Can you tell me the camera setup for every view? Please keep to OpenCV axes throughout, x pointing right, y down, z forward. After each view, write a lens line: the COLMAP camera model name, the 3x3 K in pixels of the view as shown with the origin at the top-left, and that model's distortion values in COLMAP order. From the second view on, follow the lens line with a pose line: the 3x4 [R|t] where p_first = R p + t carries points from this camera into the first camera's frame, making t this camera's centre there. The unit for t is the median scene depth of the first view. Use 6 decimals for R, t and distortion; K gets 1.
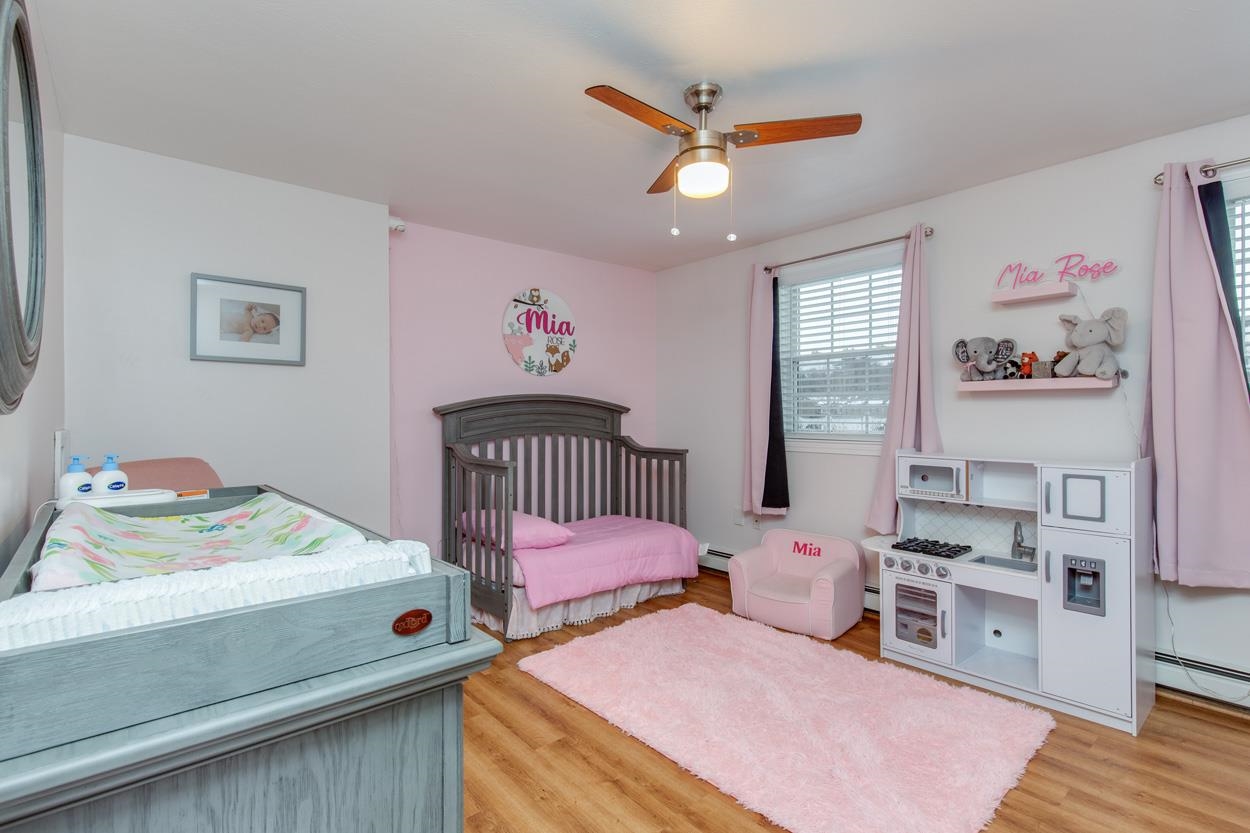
lens RADIAL K [[587.2, 0, 624.7], [0, 587.2, 409.3], [0, 0, 1]] dist [0.007681, -0.002958]
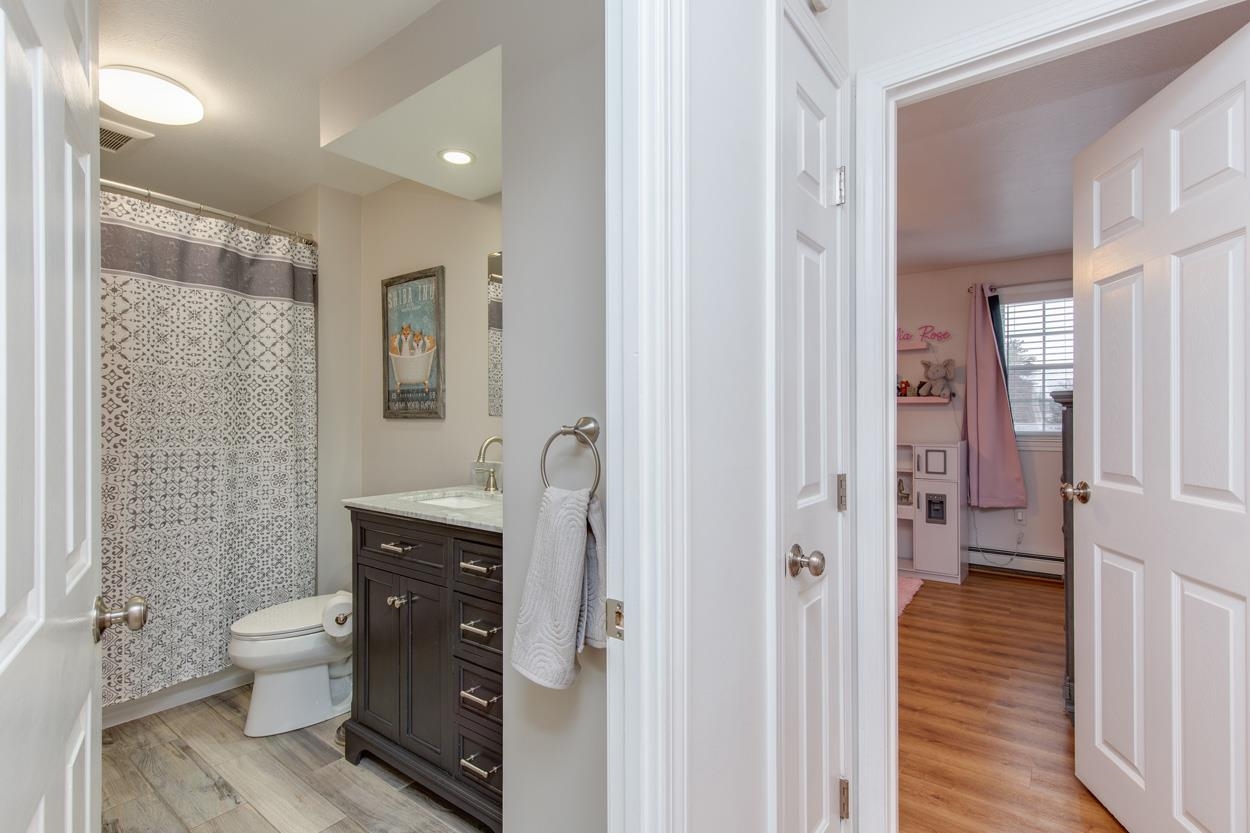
lens RADIAL K [[587.2, 0, 633.9], [0, 587.2, 417.0], [0, 0, 1]] dist [0.007681, -0.002958]
pose [[0.976804, -0.001863, 0.214127, -0.257367], [0.001519, 0.999997, 0.001771, 0.001392], [-0.214130, -0.001405, 0.976804, -0.285431]]
